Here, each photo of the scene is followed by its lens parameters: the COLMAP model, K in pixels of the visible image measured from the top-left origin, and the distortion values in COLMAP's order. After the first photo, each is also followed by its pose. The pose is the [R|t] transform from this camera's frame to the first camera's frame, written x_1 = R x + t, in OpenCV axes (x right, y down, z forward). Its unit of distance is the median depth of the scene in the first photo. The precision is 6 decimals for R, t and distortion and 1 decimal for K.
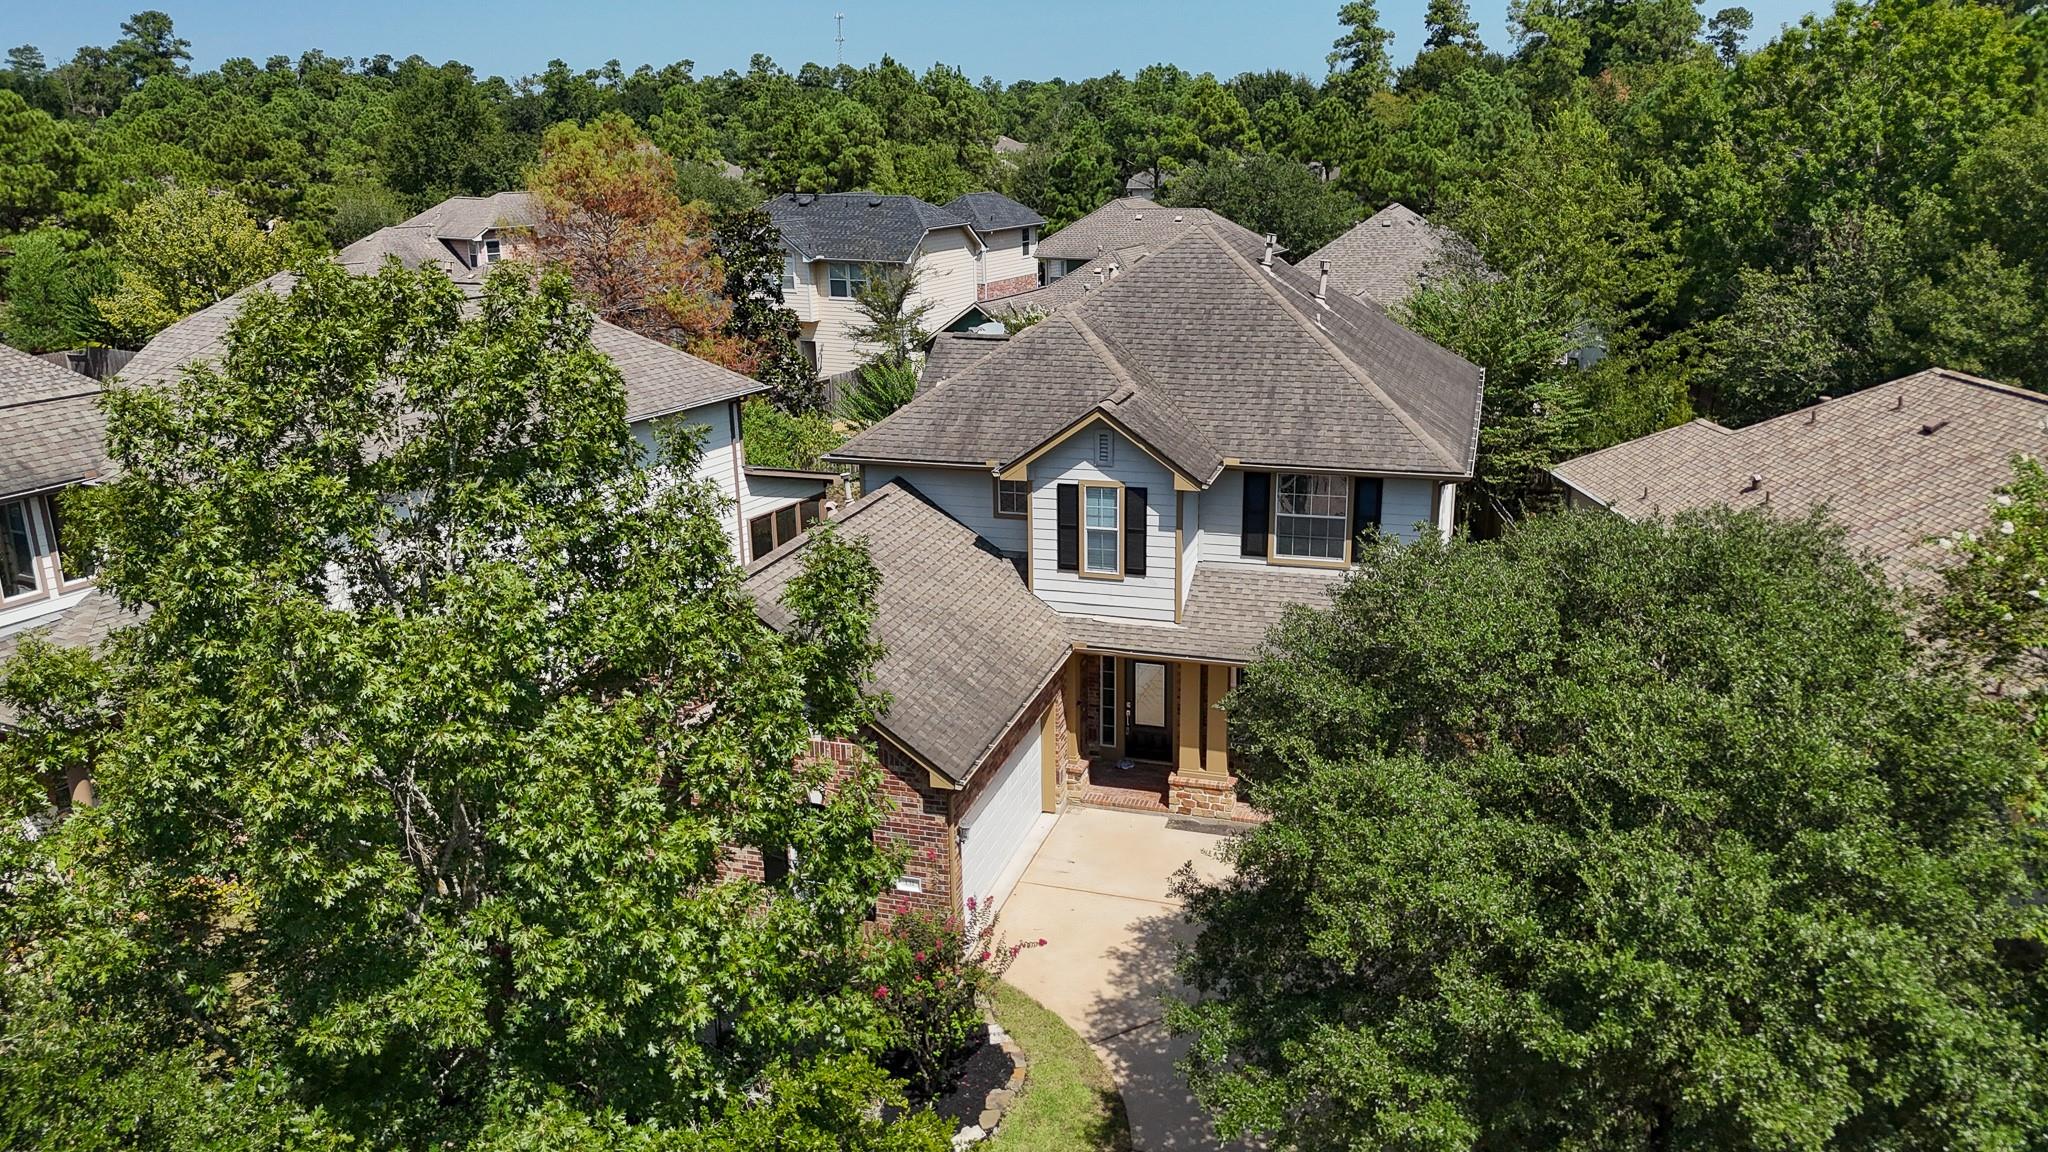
lens RADIAL K [[1514.6, 0, 1032.4], [0, 1514.6, 568.1], [0, 0, 1]] dist [0.081141, -0.082281]
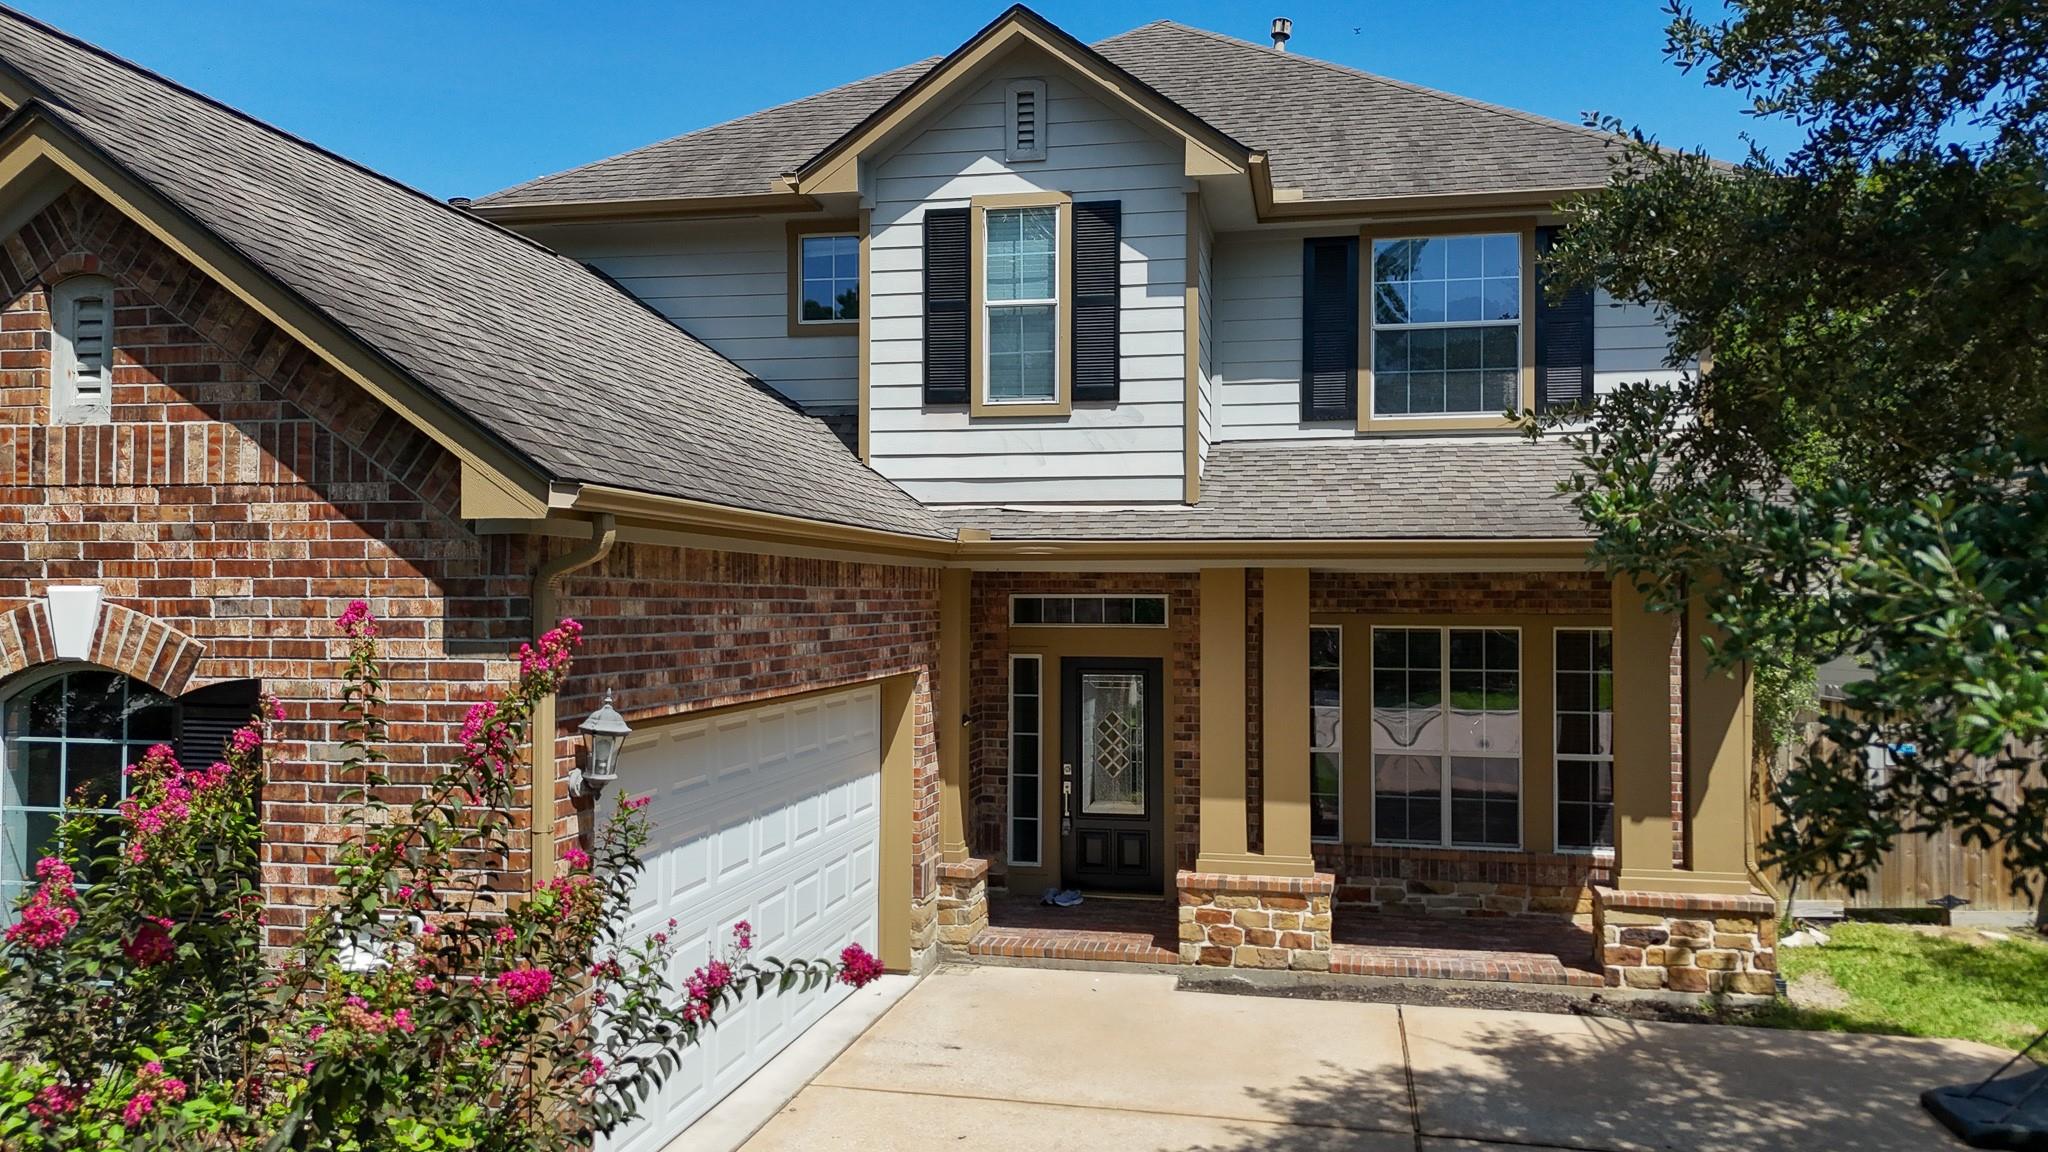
lens RADIAL K [[1501.1, 0, 1024.0], [0, 1501.1, 576.0], [0, 0, 1]] dist [0.069504, -0.062883]
pose [[0.995620, 0.017140, 0.091908, 0.006226], [0.010651, 0.955855, -0.293645, 0.185942], [-0.092884, 0.293338, 0.951486, 0.585821]]
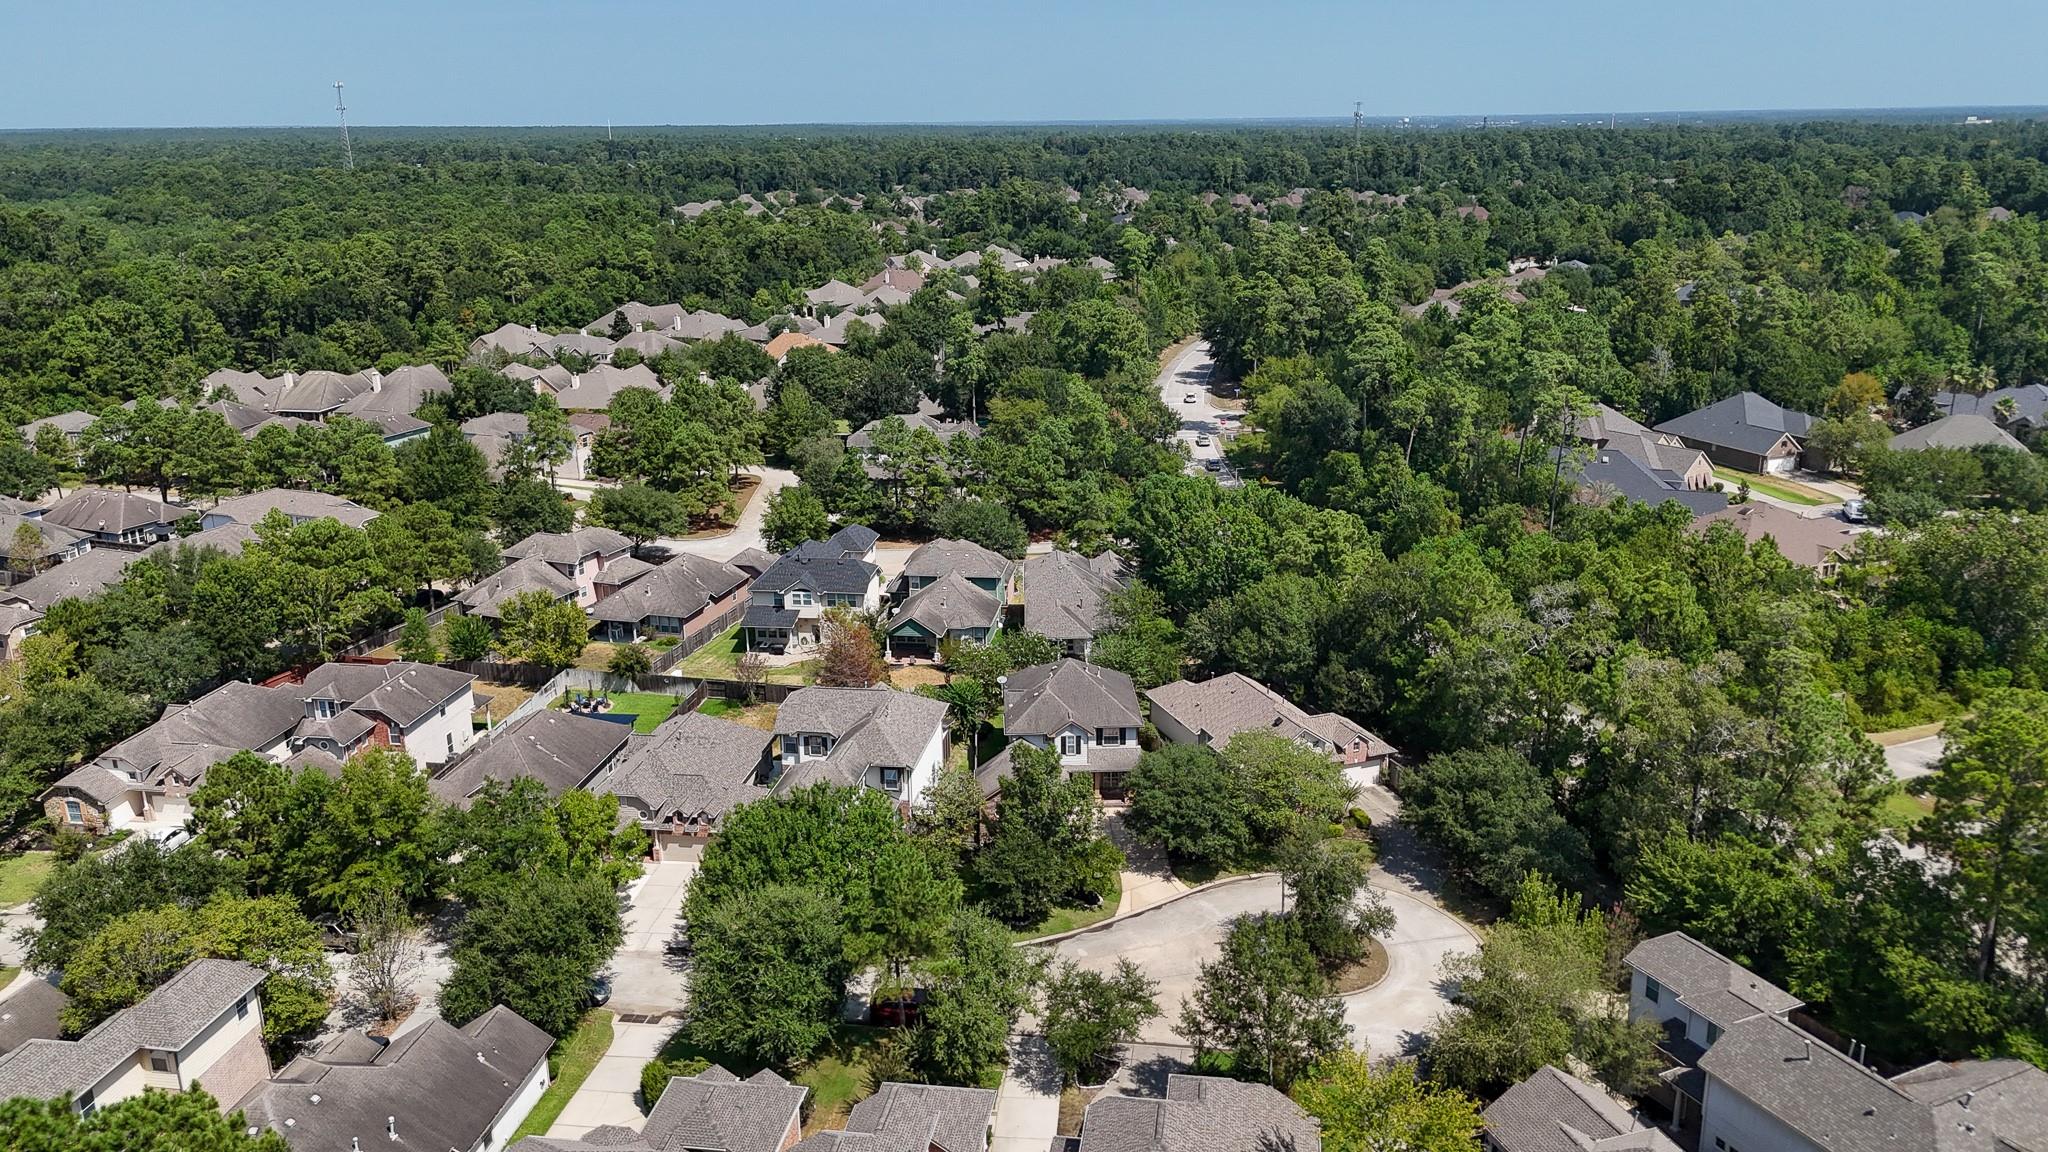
lens RADIAL K [[1514.6, 0, 1032.4], [0, 1514.6, 568.1], [0, 0, 1]] dist [0.081141, -0.082281]
pose [[0.945223, -0.087125, 0.314584, -1.463349], [0.088175, 0.996045, 0.010921, -0.620169], [-0.314291, 0.017415, 0.949167, -3.337882]]
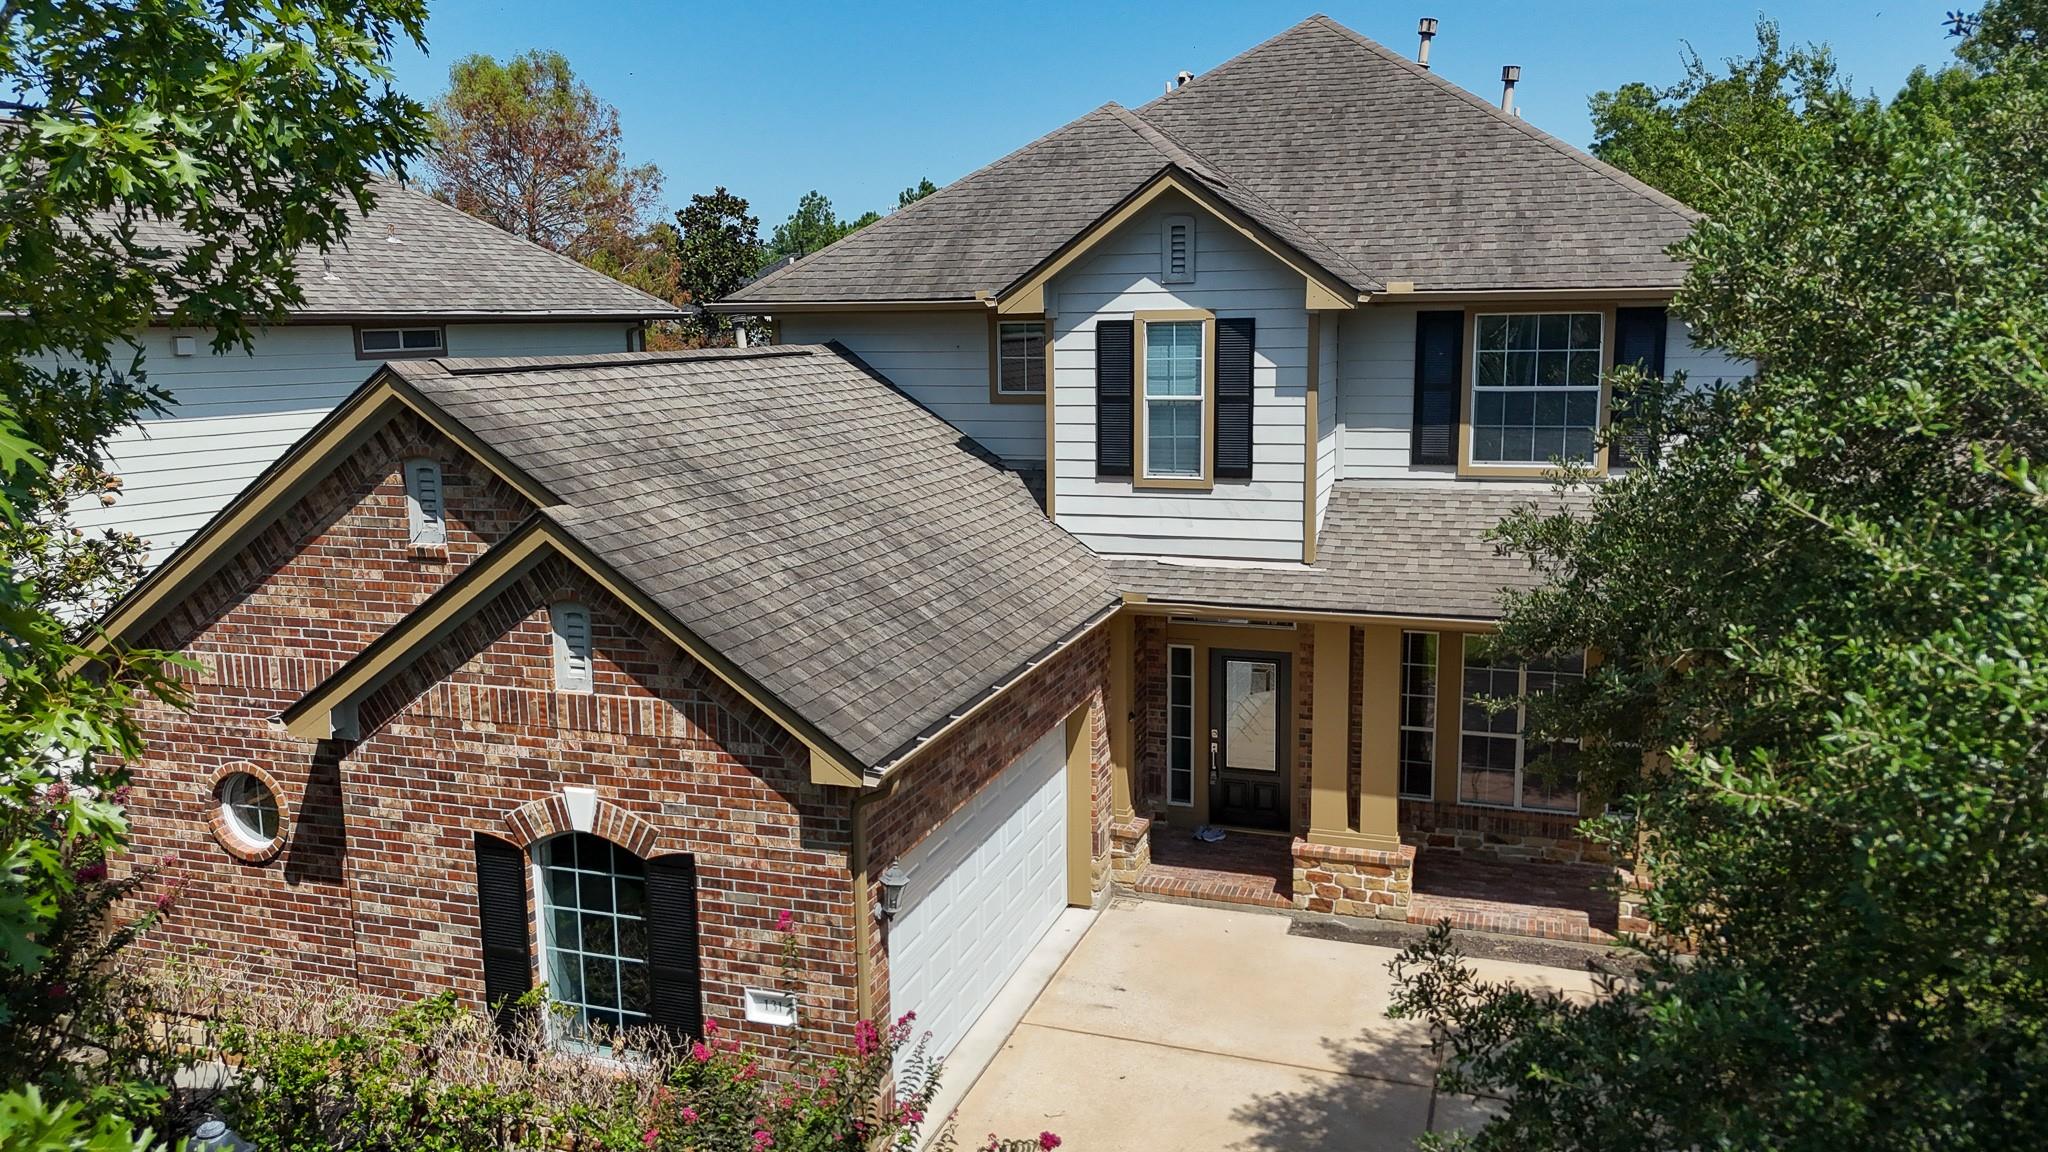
lens RADIAL K [[1509.6, 0, 1034.0], [0, 1509.6, 582.0], [0, 0, 1]] dist [0.089175, -0.107200]
pose [[0.999594, 0.005164, -0.028023, 0.009191], [-0.008243, 0.993801, -0.110866, 0.106538], [0.027277, 0.111052, 0.993440, 0.433702]]
